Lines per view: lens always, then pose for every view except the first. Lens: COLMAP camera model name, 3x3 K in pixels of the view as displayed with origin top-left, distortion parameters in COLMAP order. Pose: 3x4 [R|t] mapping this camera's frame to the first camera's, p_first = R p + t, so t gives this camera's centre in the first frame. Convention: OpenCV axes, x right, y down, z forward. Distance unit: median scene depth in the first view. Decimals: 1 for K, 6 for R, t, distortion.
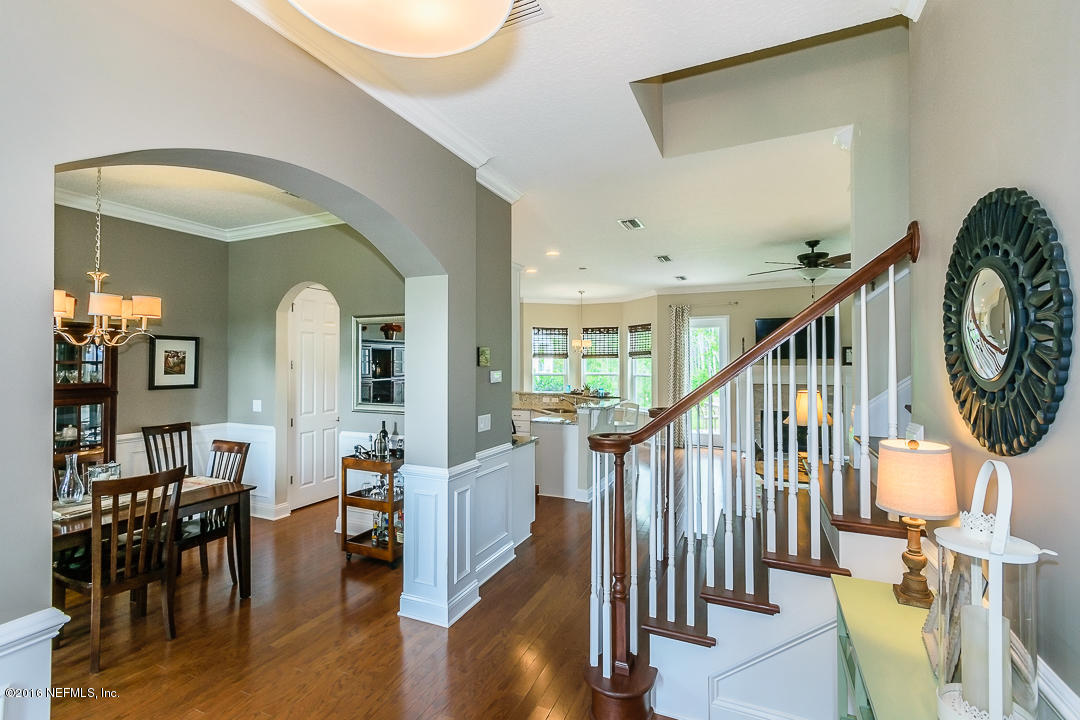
lens RADIAL K [[487.4, 0, 548.8], [0, 487.4, 352.0], [0, 0, 1]] dist [0.005080, 0.000043]
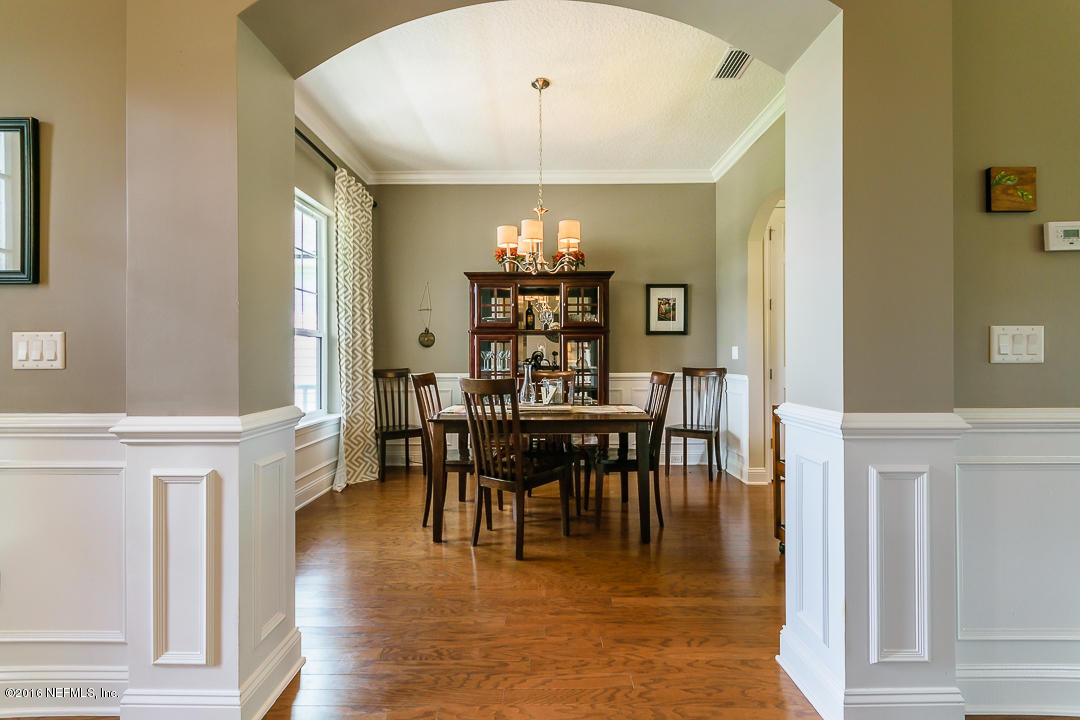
lens RADIAL K [[487.4, 0, 531.7], [0, 487.4, 356.0], [0, 0, 1]] dist [0.005080, 0.000043]
pose [[0.382853, -0.006826, -0.923784, 0.080049], [0.021417, 0.999770, 0.001488, 0.116067], [0.923561, -0.020355, 0.382911, 0.351835]]
